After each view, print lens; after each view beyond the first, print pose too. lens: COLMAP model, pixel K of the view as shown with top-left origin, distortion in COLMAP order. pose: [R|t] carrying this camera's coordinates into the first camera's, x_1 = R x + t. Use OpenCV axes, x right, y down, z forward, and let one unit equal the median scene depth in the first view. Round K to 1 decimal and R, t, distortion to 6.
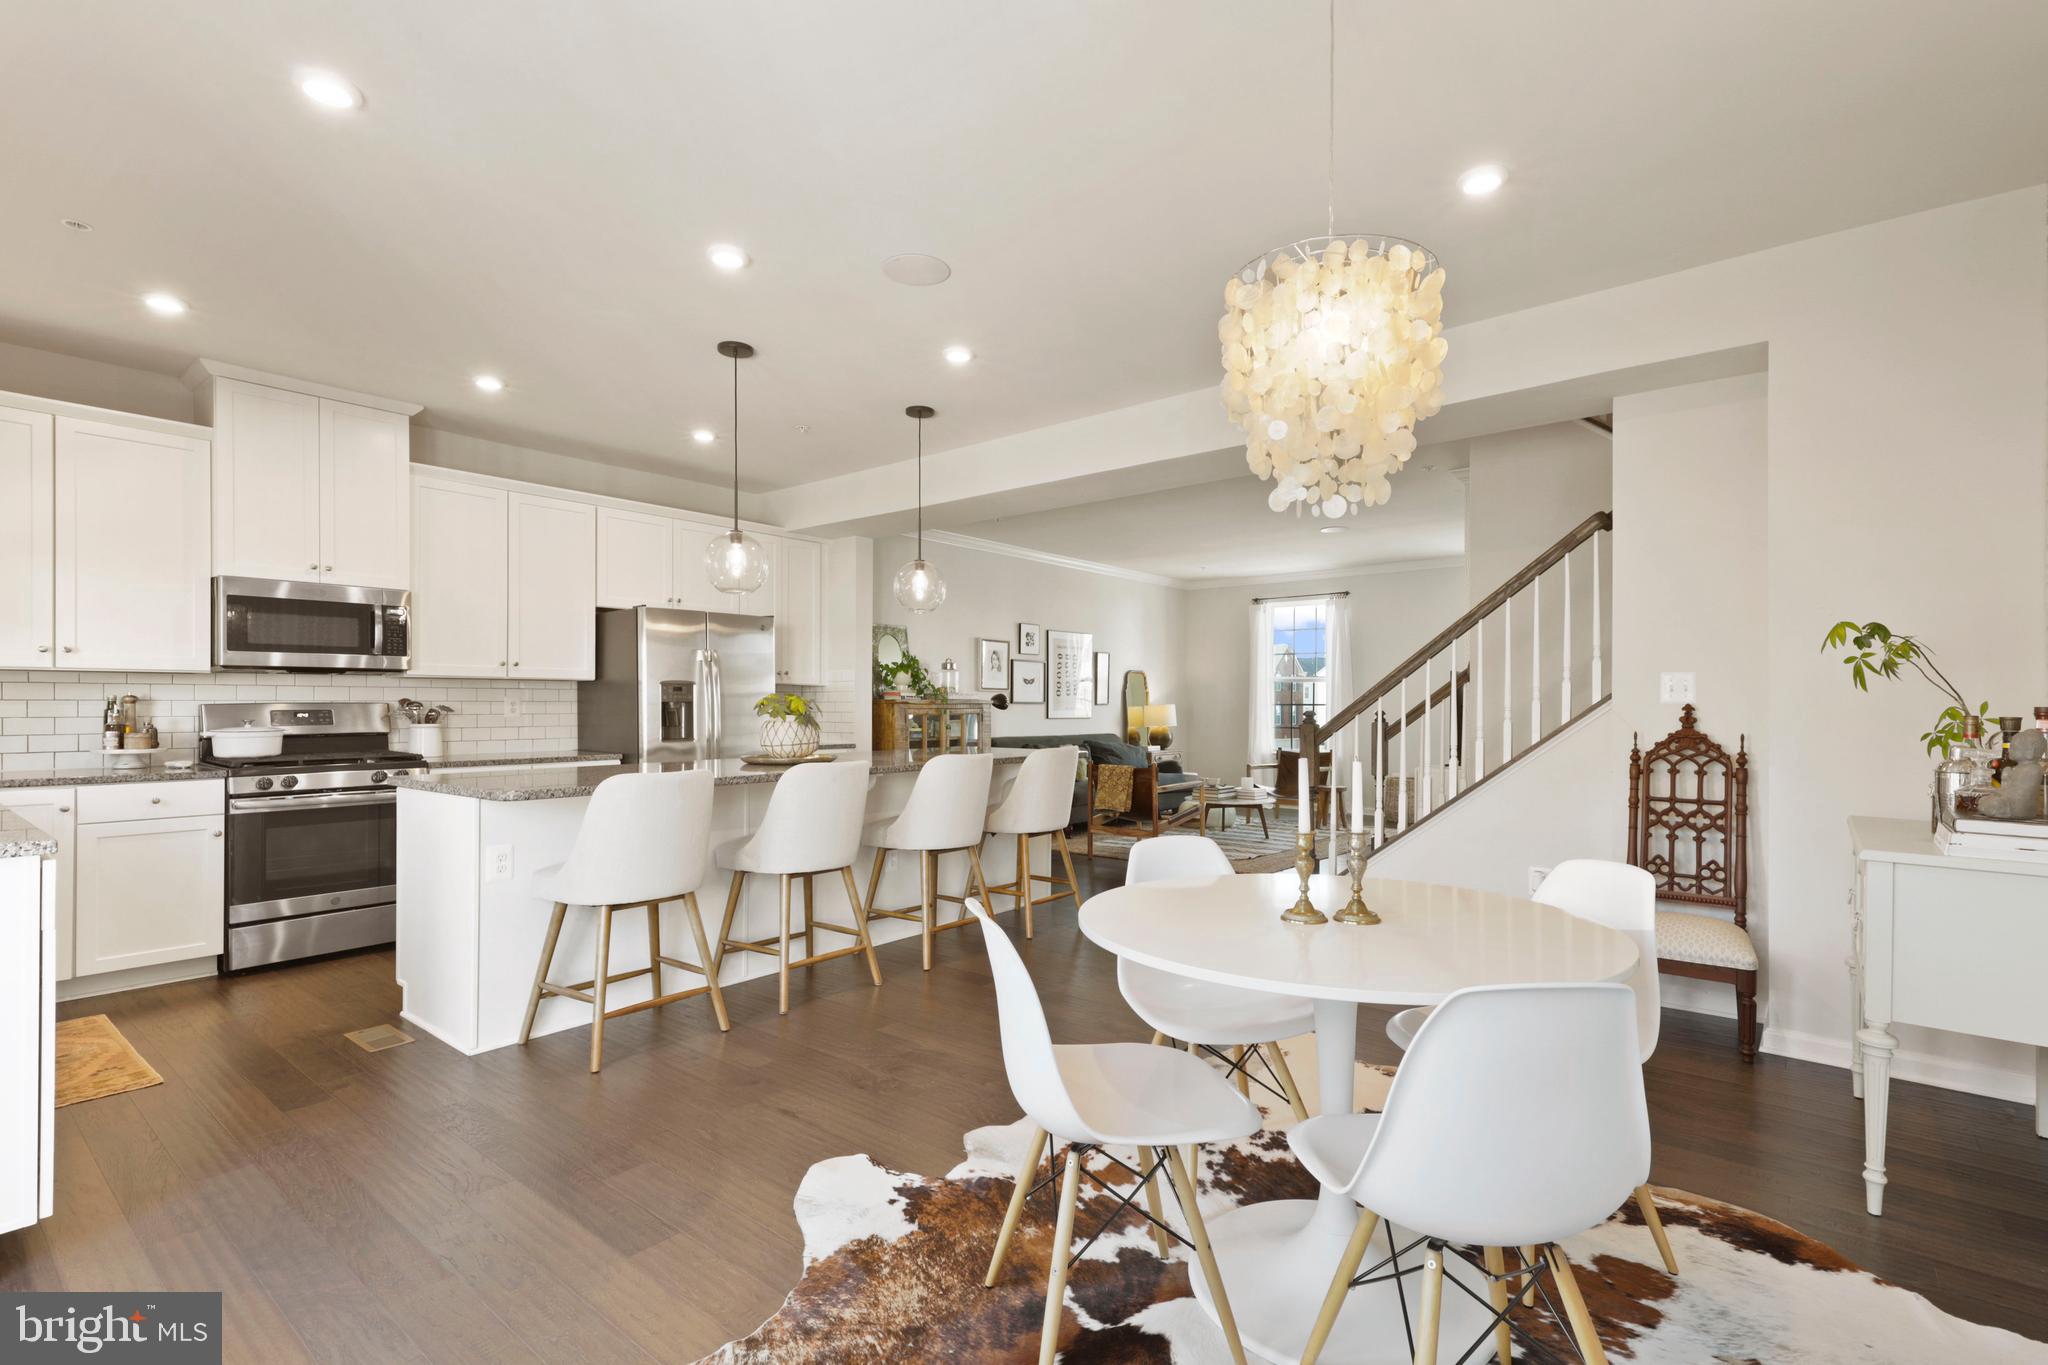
lens RADIAL K [[933.6, 0, 1027.6], [0, 933.6, 708.2], [0, 0, 1]] dist [0.014683, -0.000025]
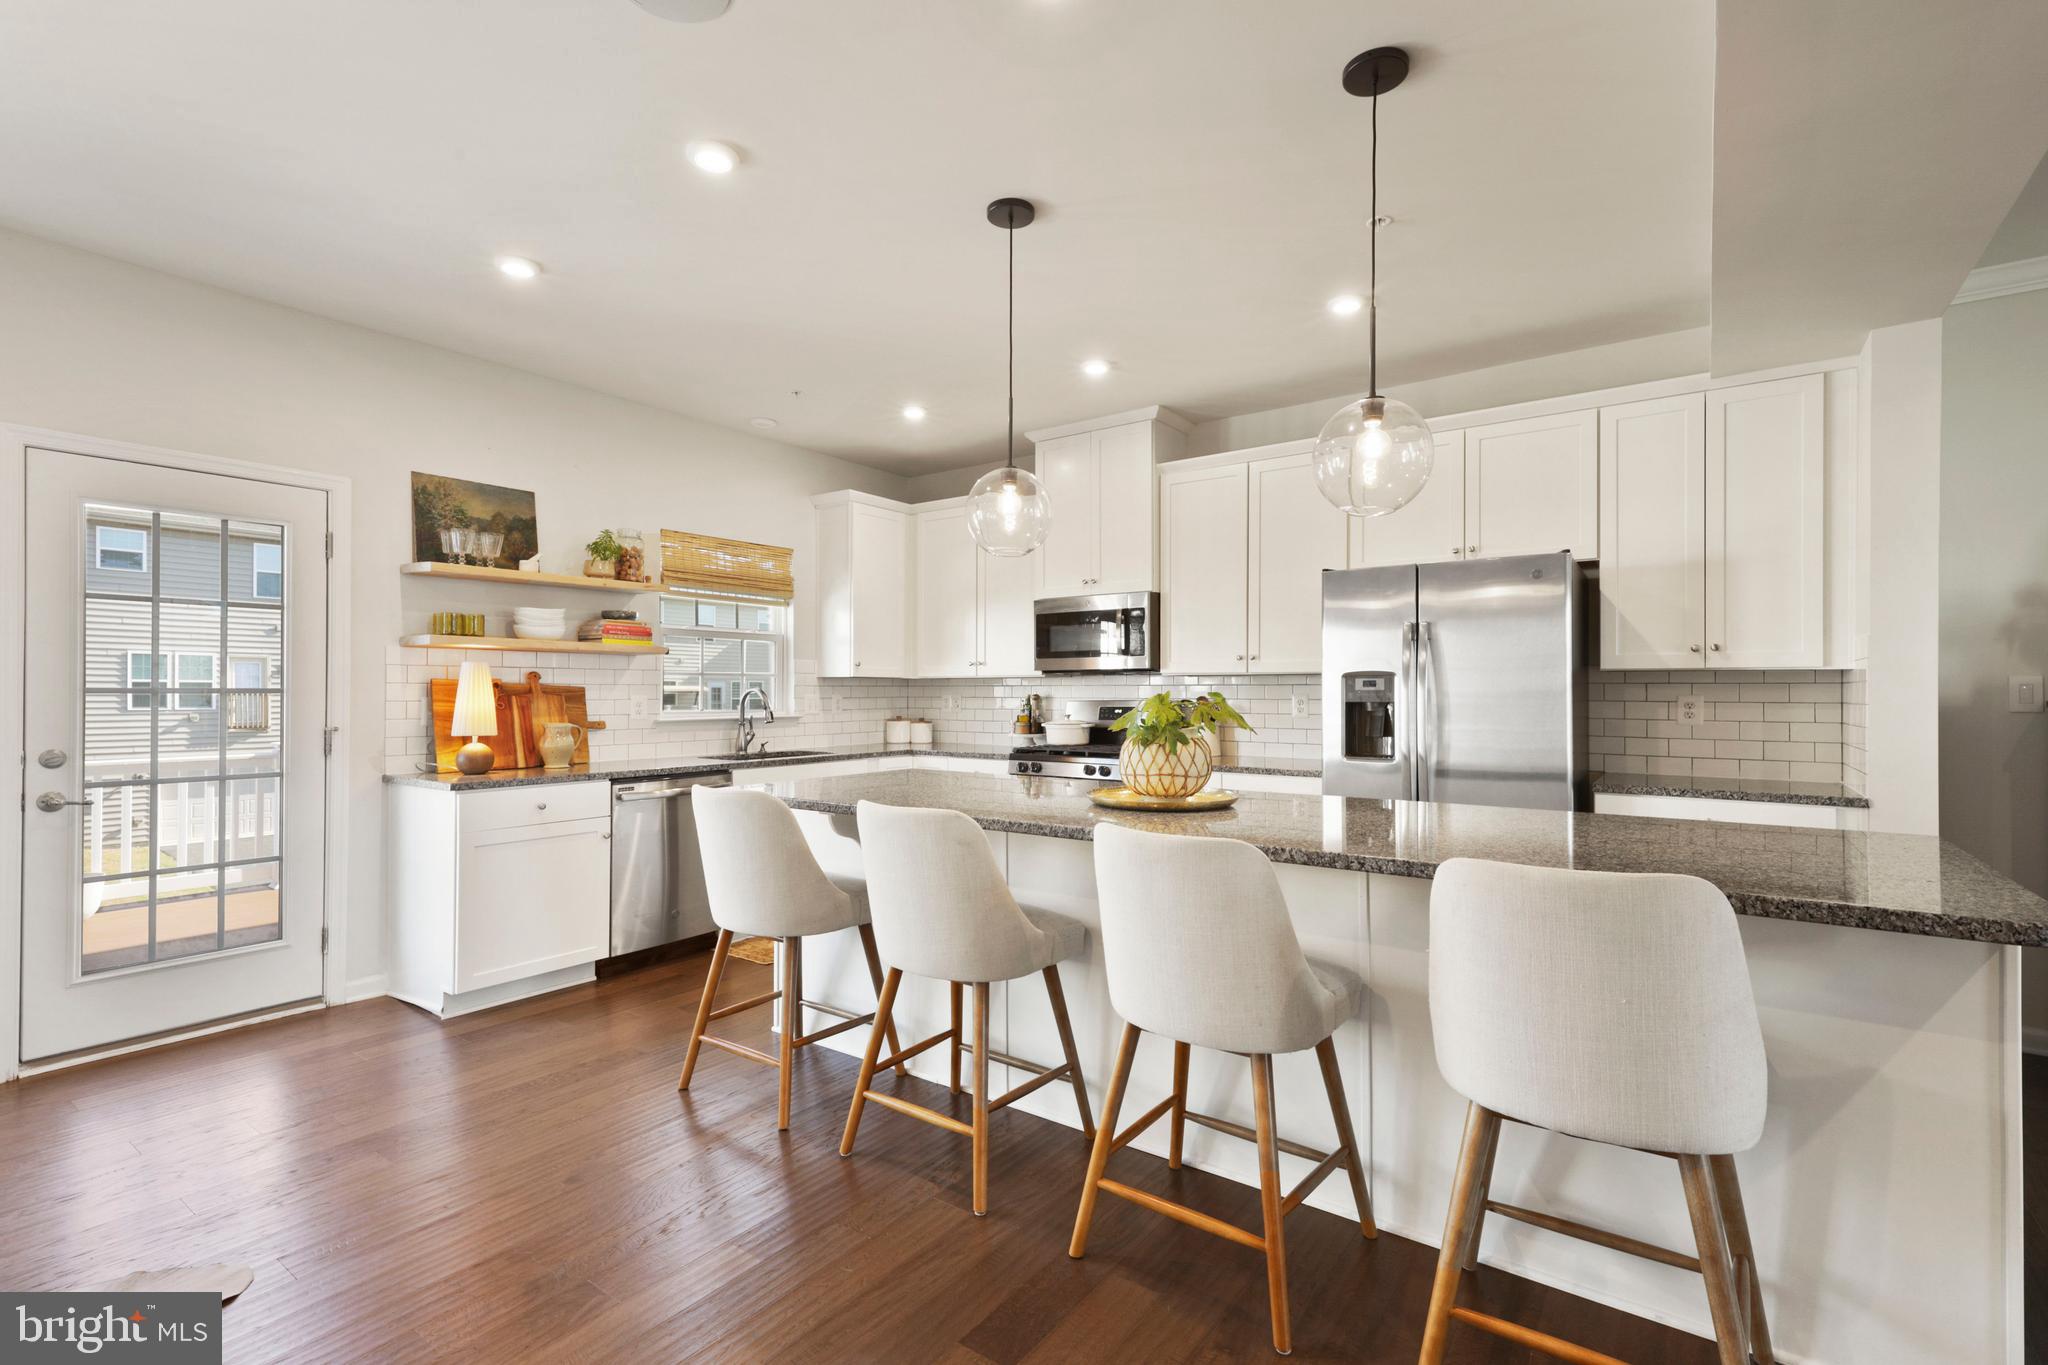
lens RADIAL K [[918.1, 0, 1029.8], [0, 918.1, 683.7], [0, 0, 1]] dist [0.014708, -0.000385]
pose [[0.064499, -0.010690, -0.997861, 0.432201], [-0.003144, 0.999935, -0.010916, -0.017510], [0.997913, 0.003841, 0.064461, 1.085602]]
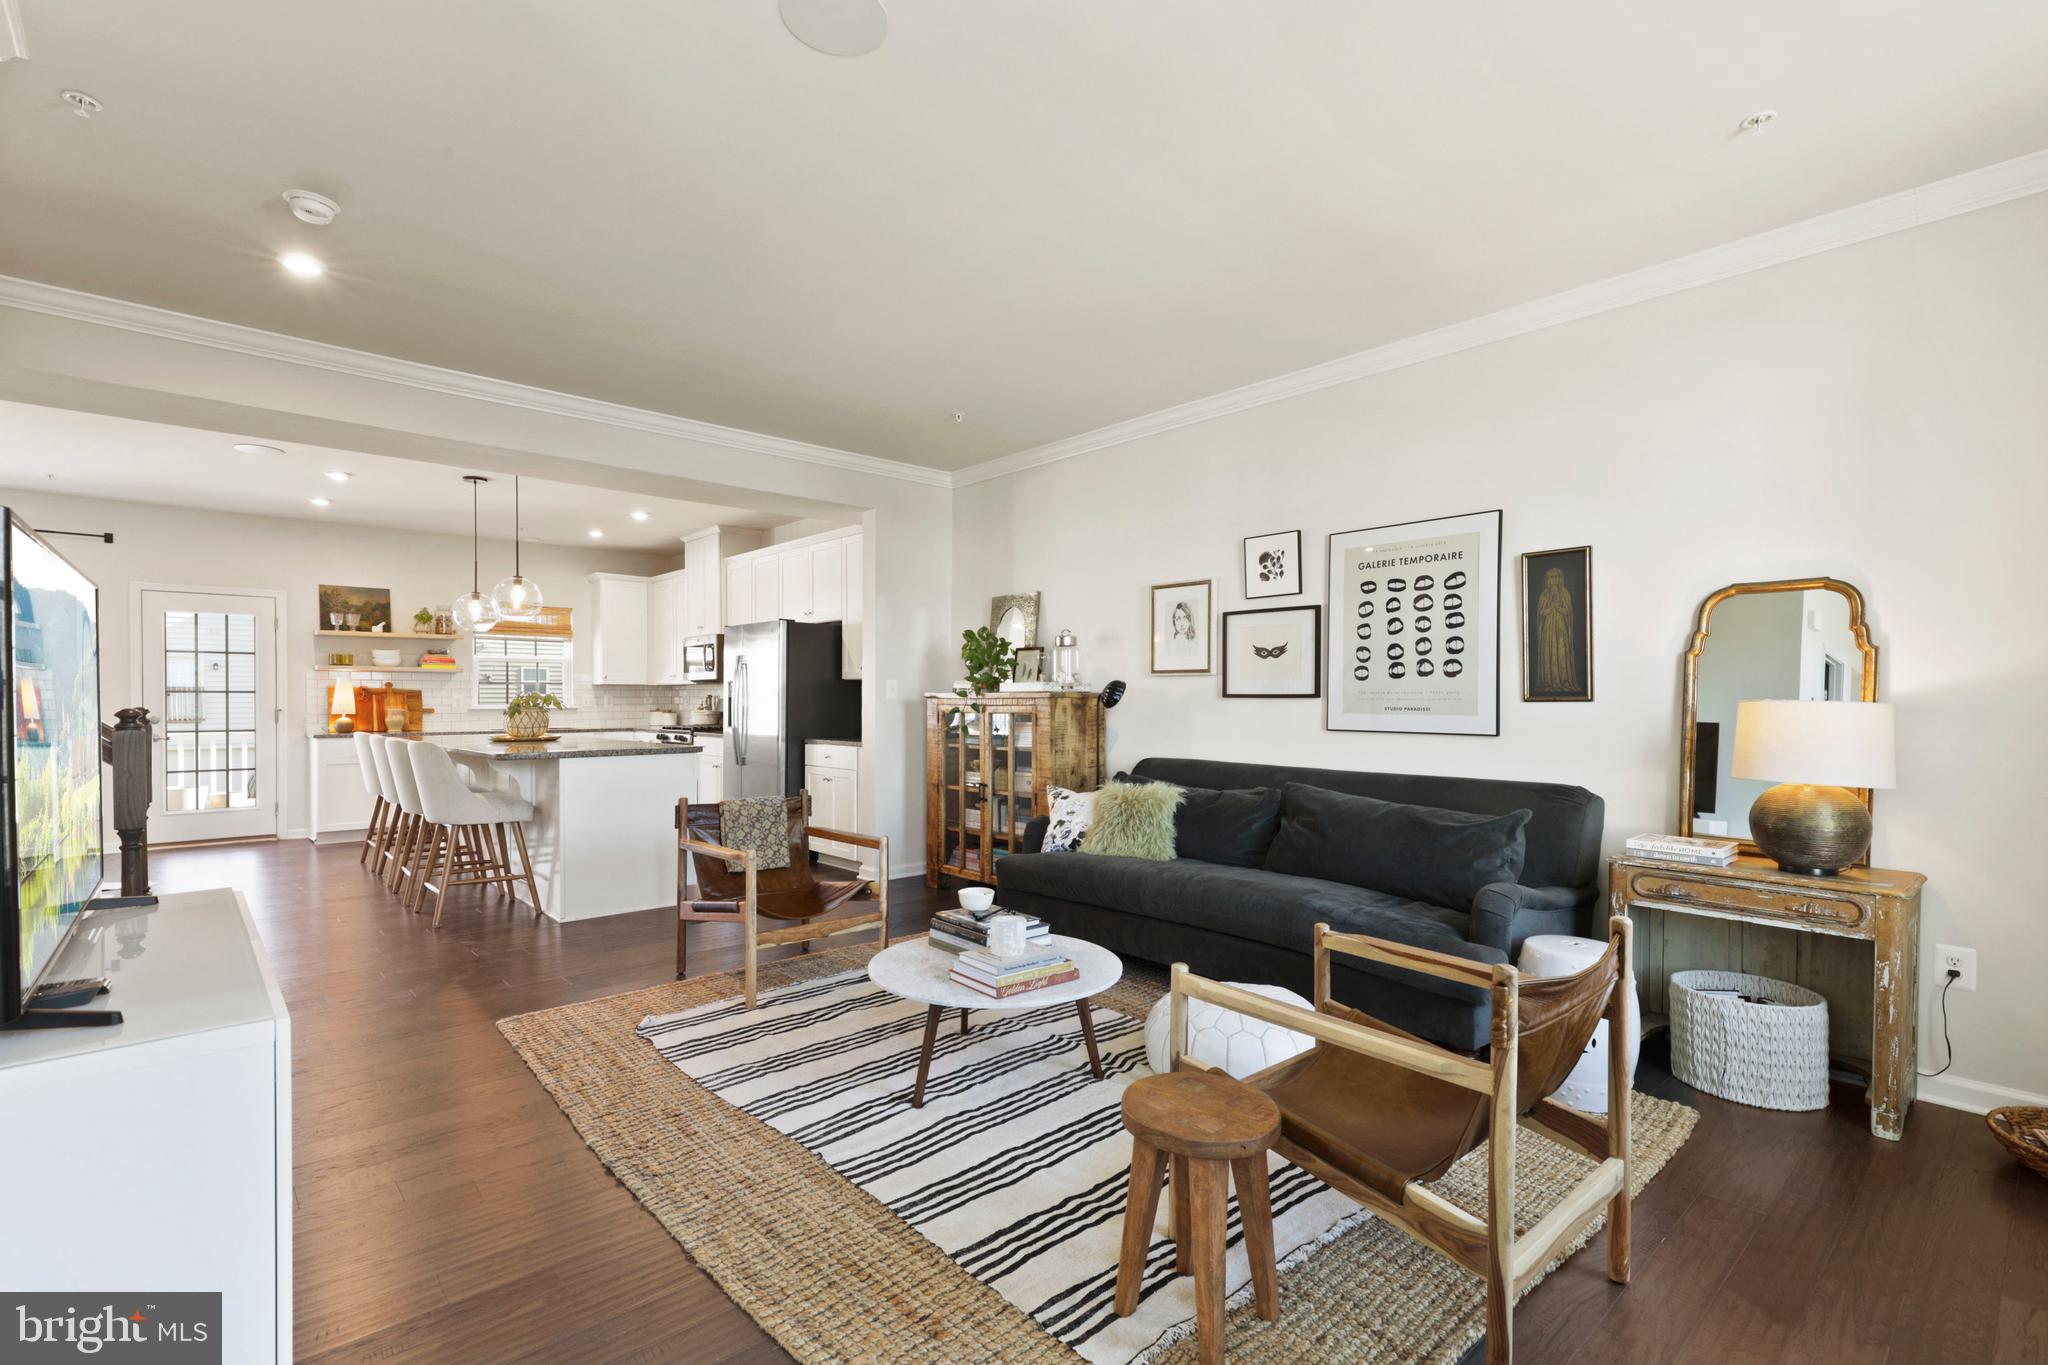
lens RADIAL K [[933.6, 0, 1027.6], [0, 933.6, 708.2], [0, 0, 1]] dist [0.014683, -0.000025]
pose [[-0.146066, 0.010009, -0.989224, 1.296476], [-0.004155, 0.999934, 0.010731, -0.011156], [0.989266, 0.005677, -0.146015, 2.446048]]
